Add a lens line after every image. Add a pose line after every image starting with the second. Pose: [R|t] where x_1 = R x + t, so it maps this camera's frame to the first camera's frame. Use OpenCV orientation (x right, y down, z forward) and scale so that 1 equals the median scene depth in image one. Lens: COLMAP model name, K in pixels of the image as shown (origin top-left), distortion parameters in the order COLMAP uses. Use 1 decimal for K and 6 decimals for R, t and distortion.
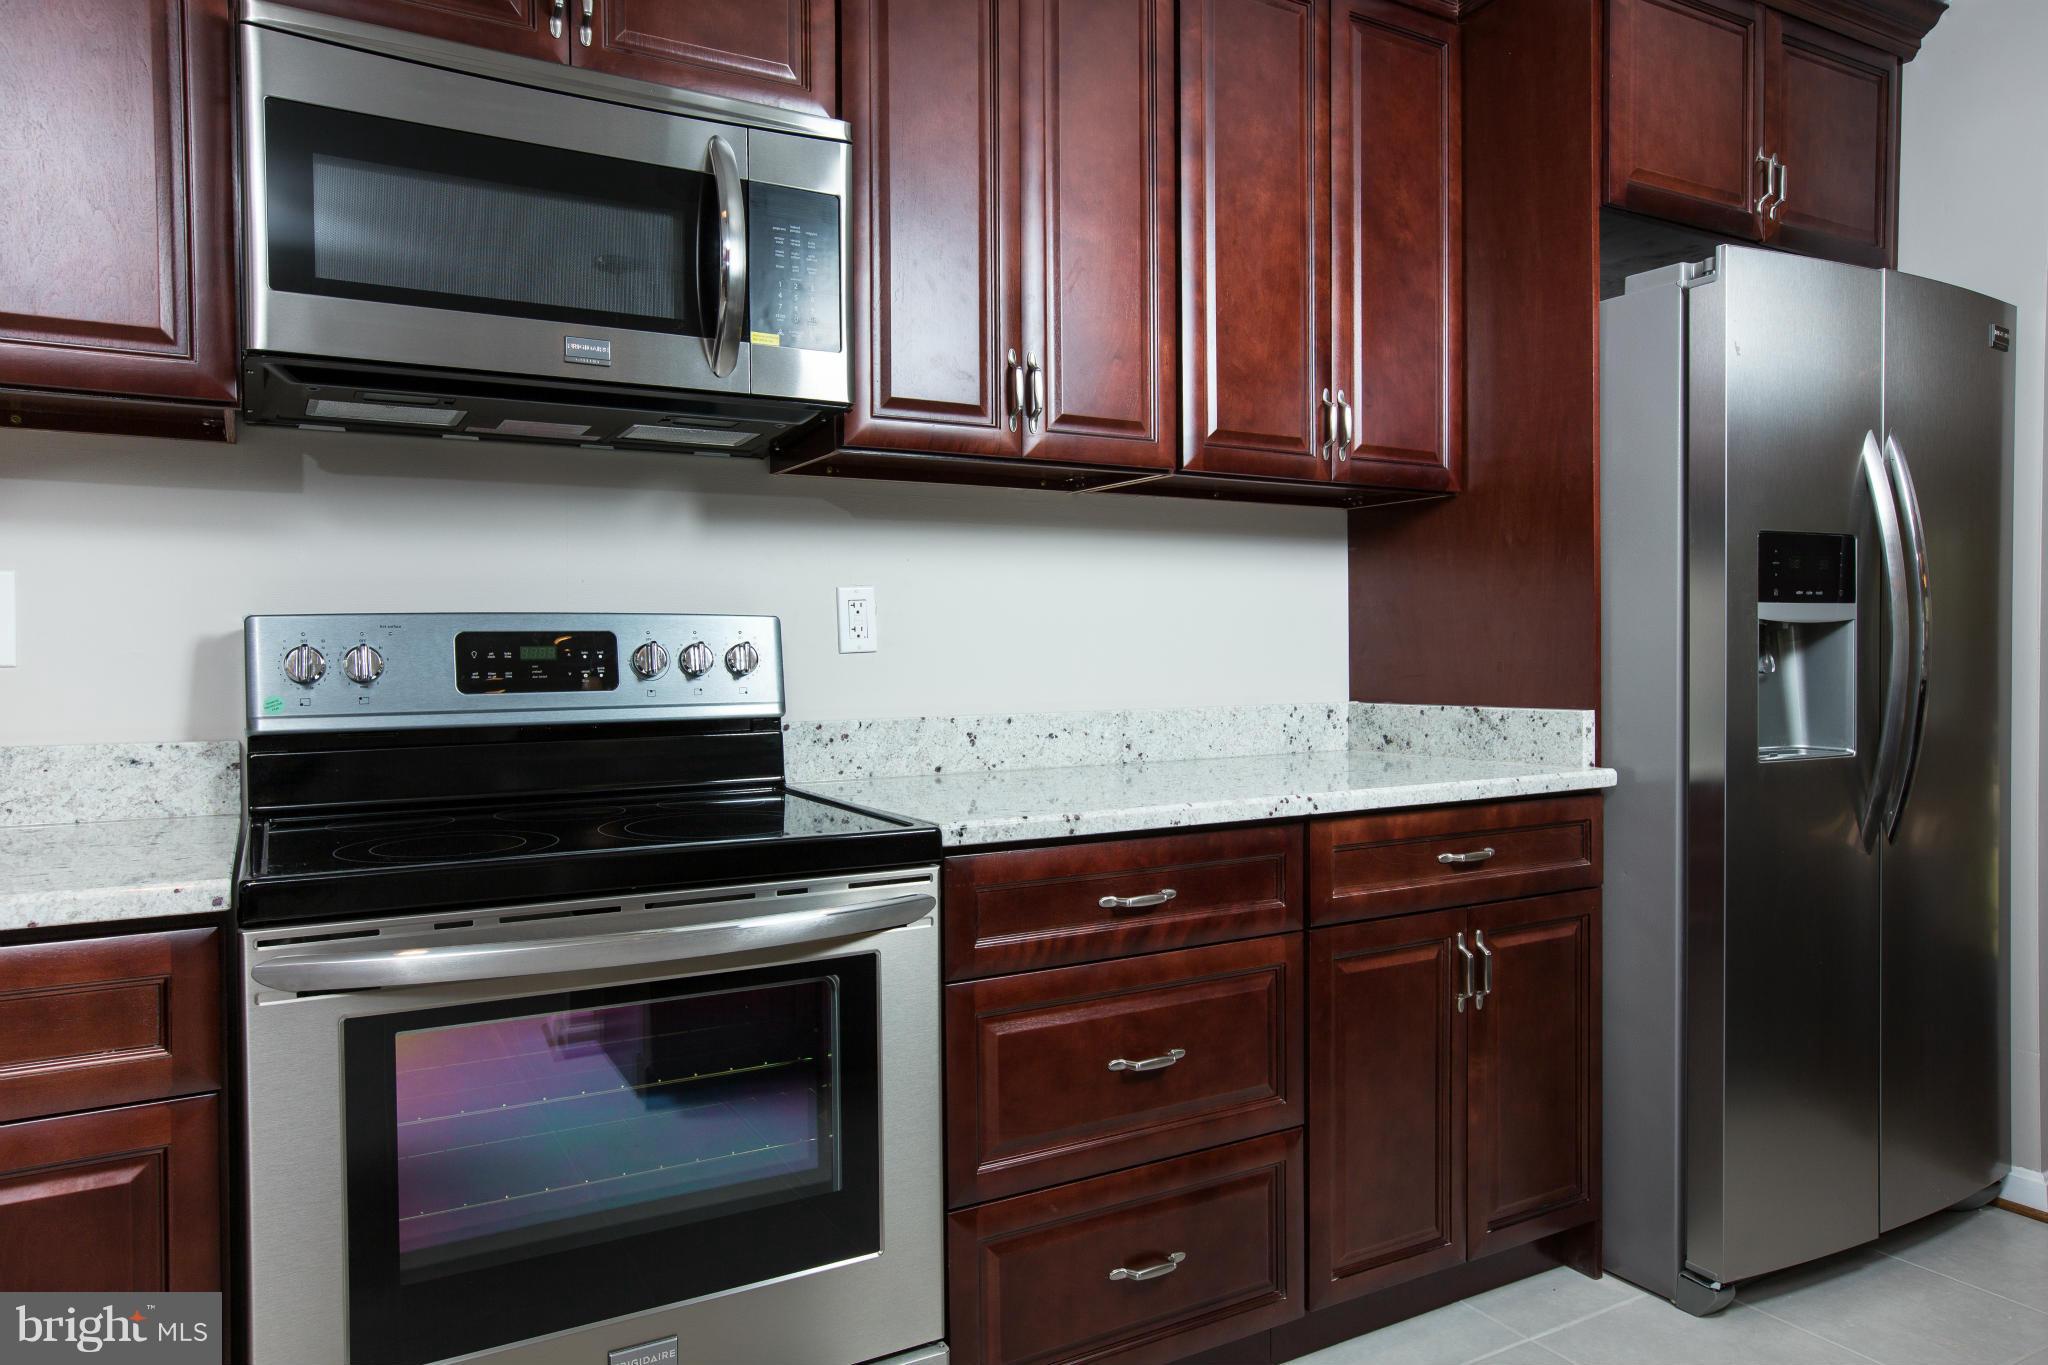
lens RADIAL K [[1299.1, 0, 971.7], [0, 1299.1, 693.5], [0, 0, 1]] dist [-0.045682, 0.065761]
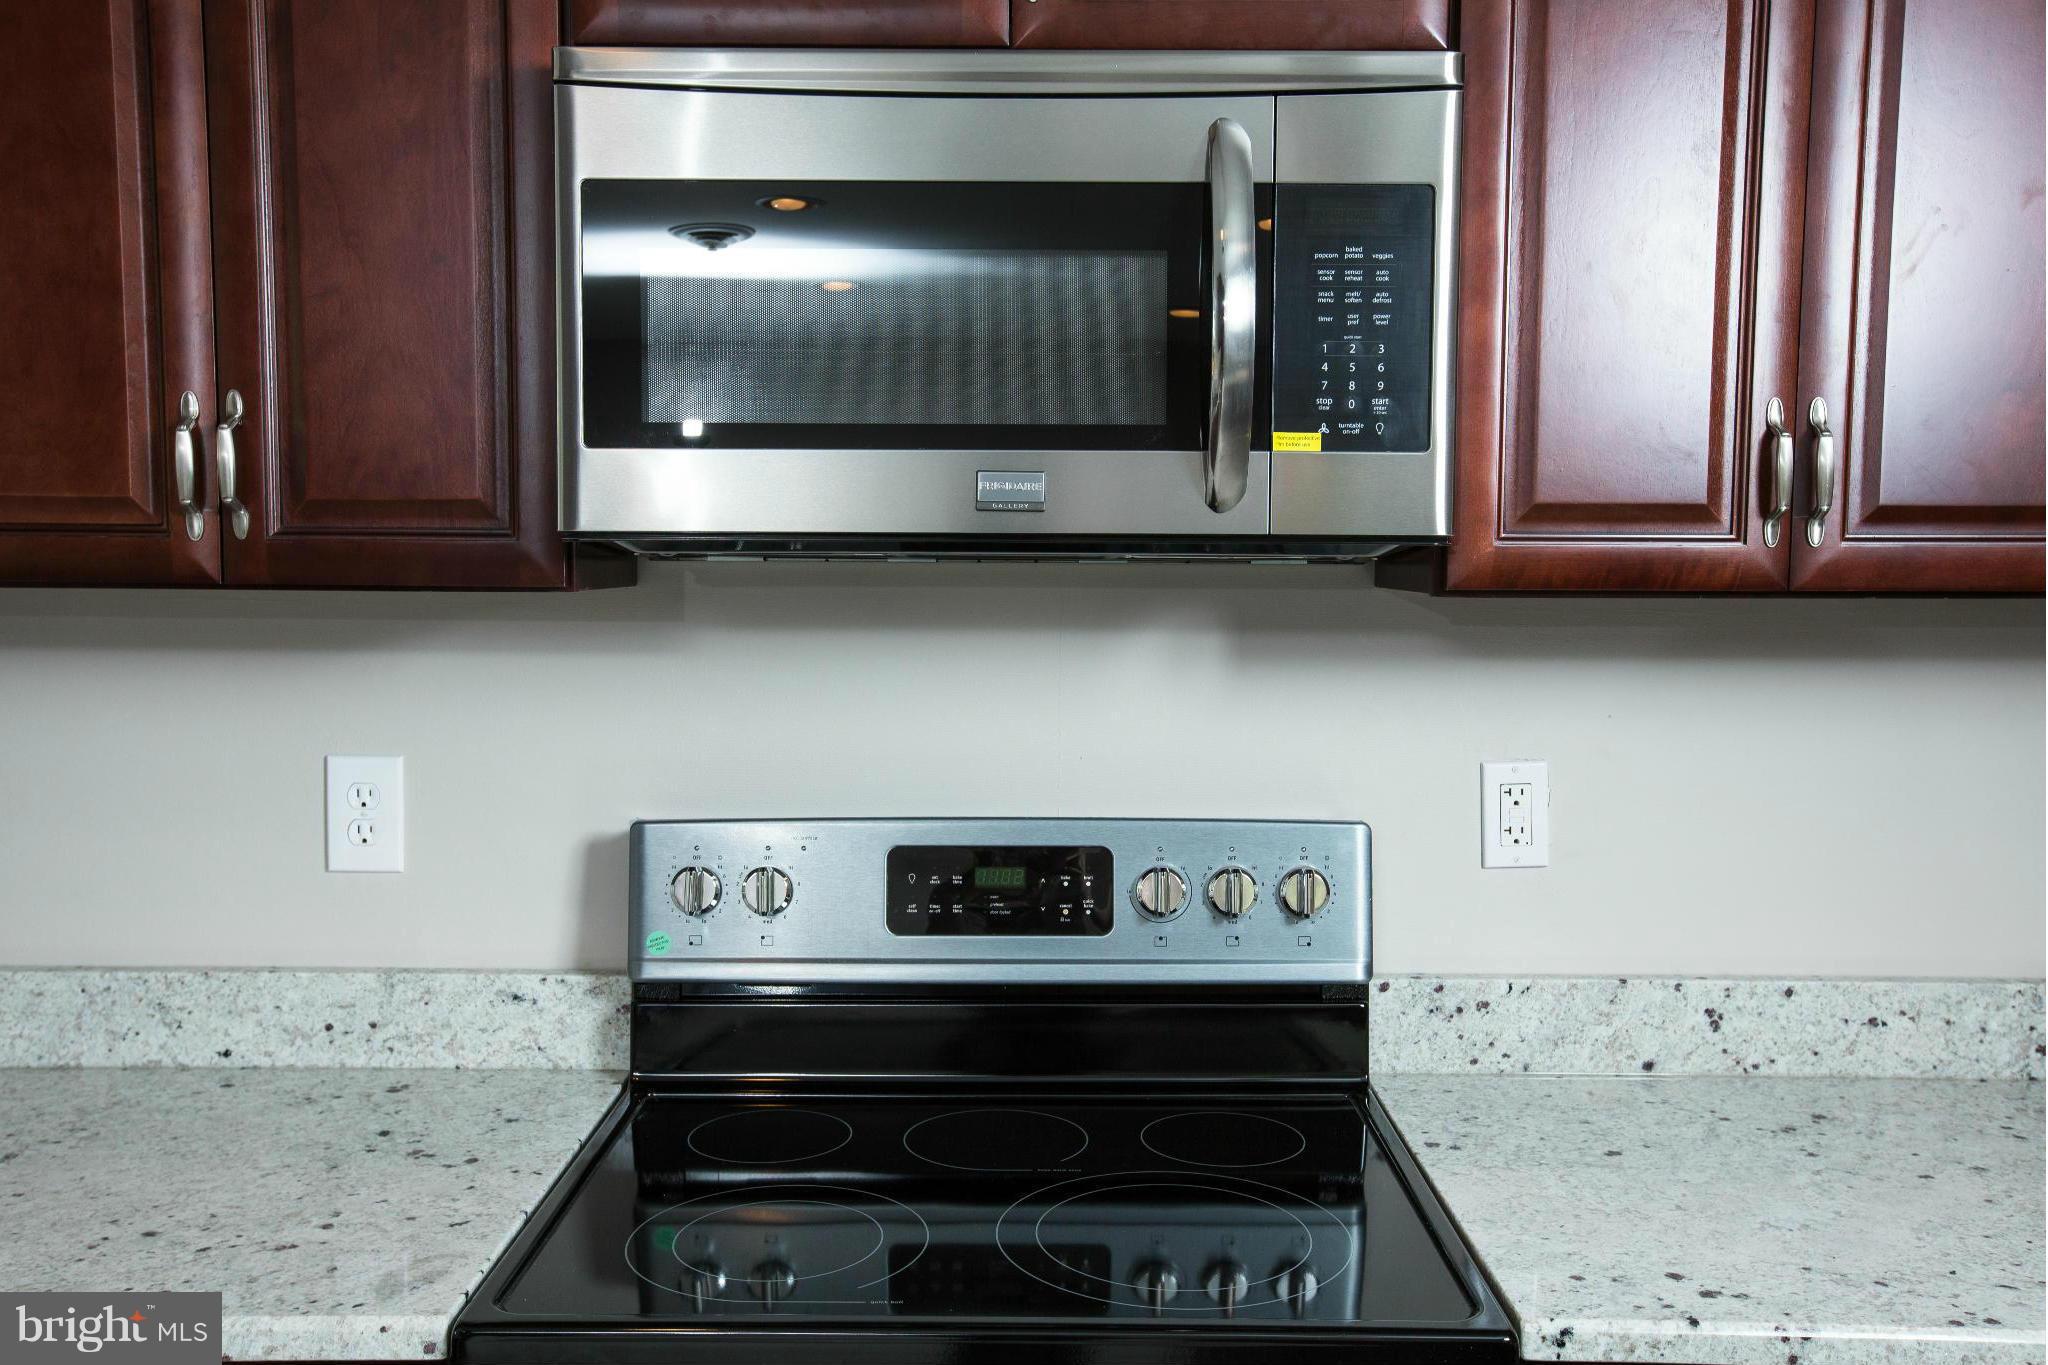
lens RADIAL K [[1754.5, 0, 1036.1], [0, 1754.5, 687.5], [0, 0, 1]] dist [-0.009668, 0.096927]
pose [[0.880137, 0.048118, -0.472275, 0.128057], [-0.024279, 0.998110, 0.056446, -0.198722], [0.474098, -0.038214, 0.879642, 0.201161]]
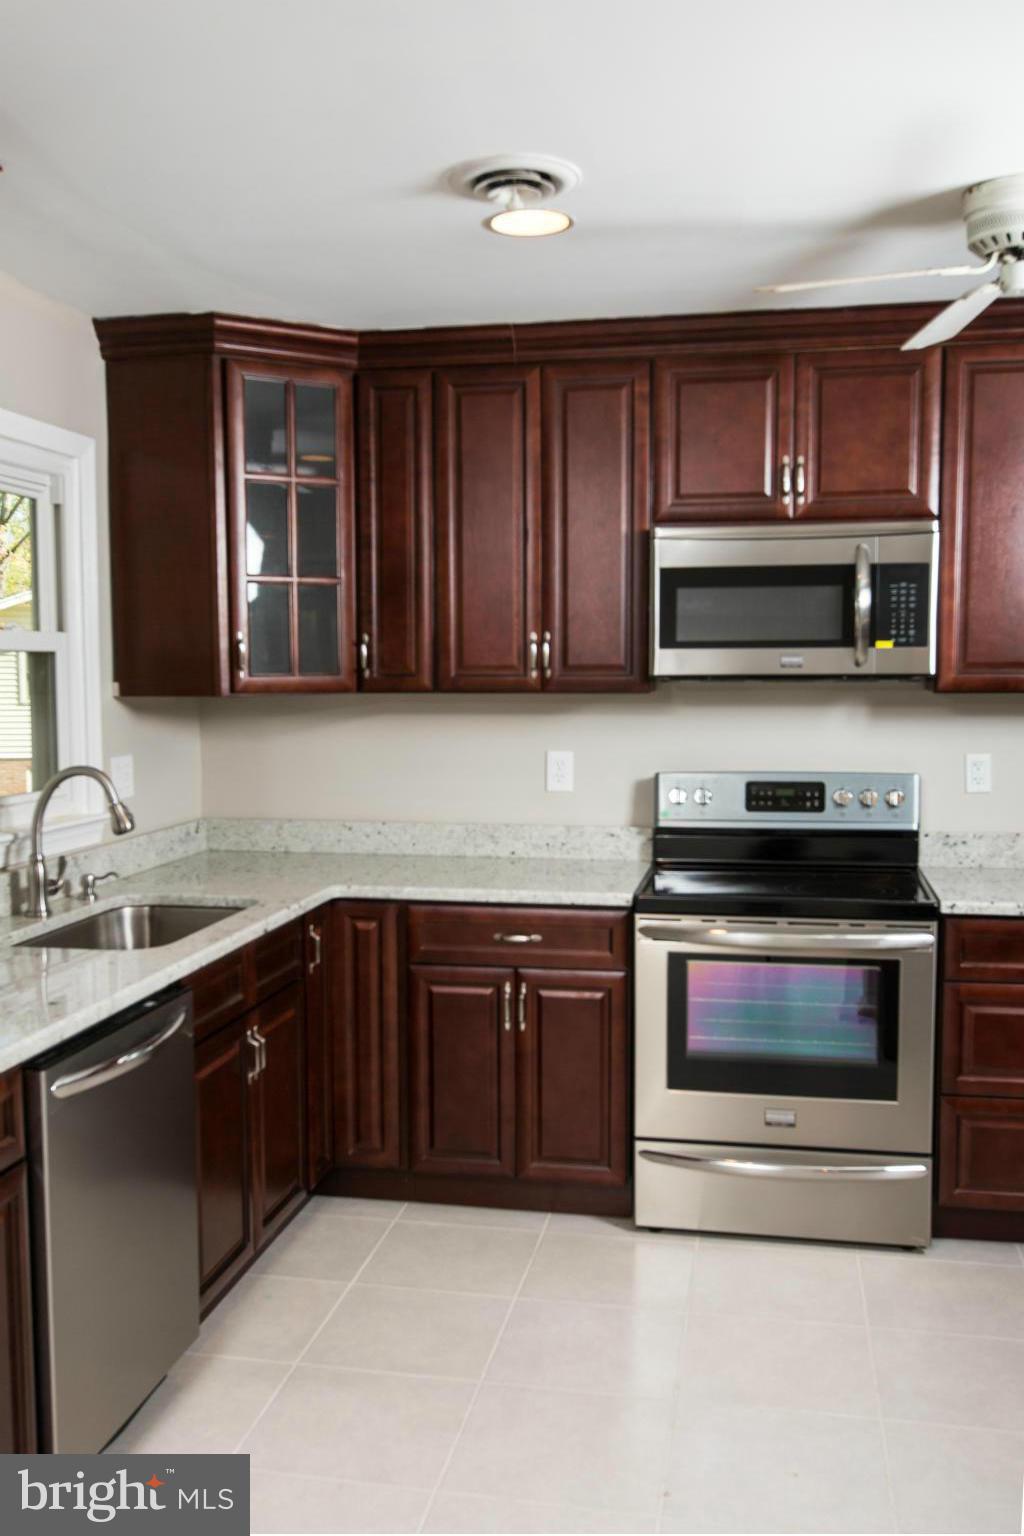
lens RADIAL K [[1416.8, 0, 508.4], [0, 1416.8, 792.8], [0, 0, 1]] dist [0.014908, 0.014776]
pose [[0.771567, 0.062634, -0.633057, 0.759919], [-0.017756, 0.996874, 0.076989, -0.203177], [0.635900, -0.048162, 0.770267, -1.003159]]
